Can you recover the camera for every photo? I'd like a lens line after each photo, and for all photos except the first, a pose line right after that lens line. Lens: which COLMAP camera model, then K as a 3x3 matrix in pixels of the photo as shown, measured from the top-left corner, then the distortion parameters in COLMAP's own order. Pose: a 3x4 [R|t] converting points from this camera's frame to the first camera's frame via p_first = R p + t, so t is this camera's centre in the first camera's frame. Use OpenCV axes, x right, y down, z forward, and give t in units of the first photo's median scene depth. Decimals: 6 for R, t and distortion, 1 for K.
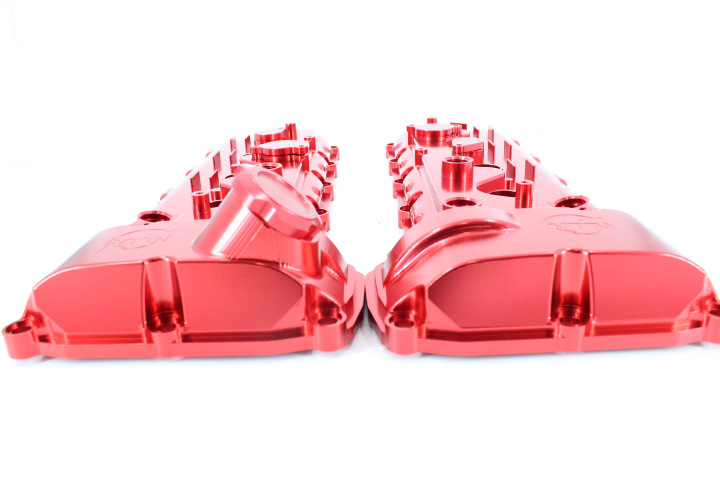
lens RADIAL K [[592.5, 0, 361.9], [0, 592.5, 207.2], [0, 0, 1]] dist [-0.109341, -0.001411]
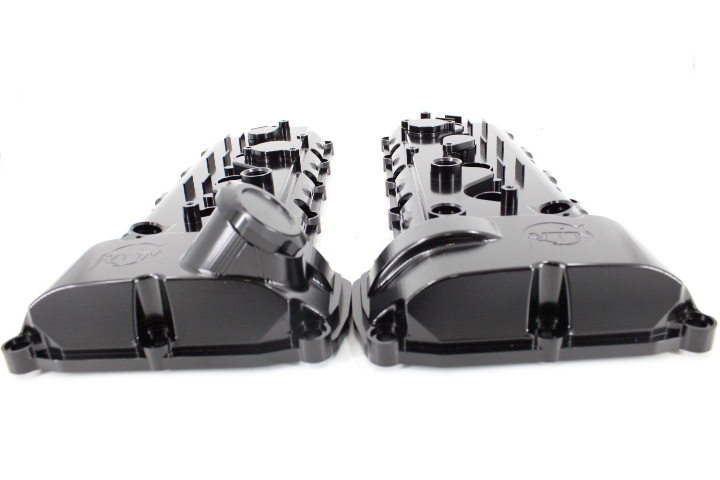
lens RADIAL K [[592.5, 0, 361.9], [0, 592.5, 207.2], [0, 0, 1]] dist [-0.109341, -0.001411]
pose [[0.999773, -0.017527, -0.012150, 0.042370], [0.017975, 0.999124, 0.037803, -0.062938], [0.011477, -0.038013, 0.999211, -0.019121]]
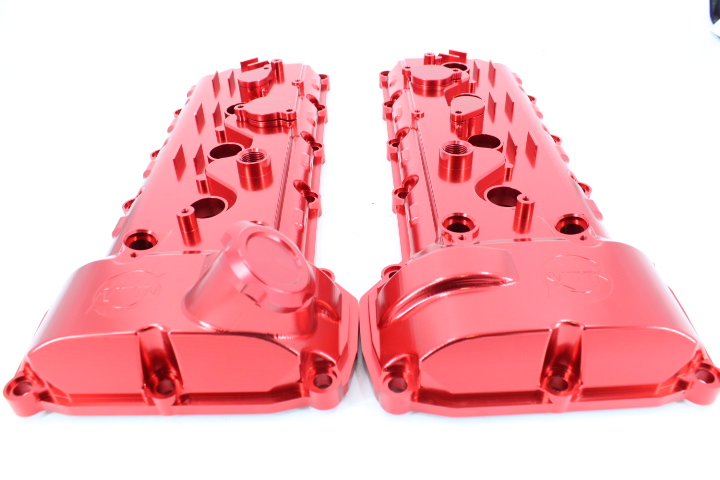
lens RADIAL K [[592.5, 0, 361.9], [0, 592.5, 207.2], [0, 0, 1]] dist [-0.109341, -0.001411]
pose [[0.999867, -0.004638, 0.015647, -0.005467], [0.000182, 0.961872, 0.273499, -0.356582], [-0.016319, -0.273460, 0.961745, 0.101744]]
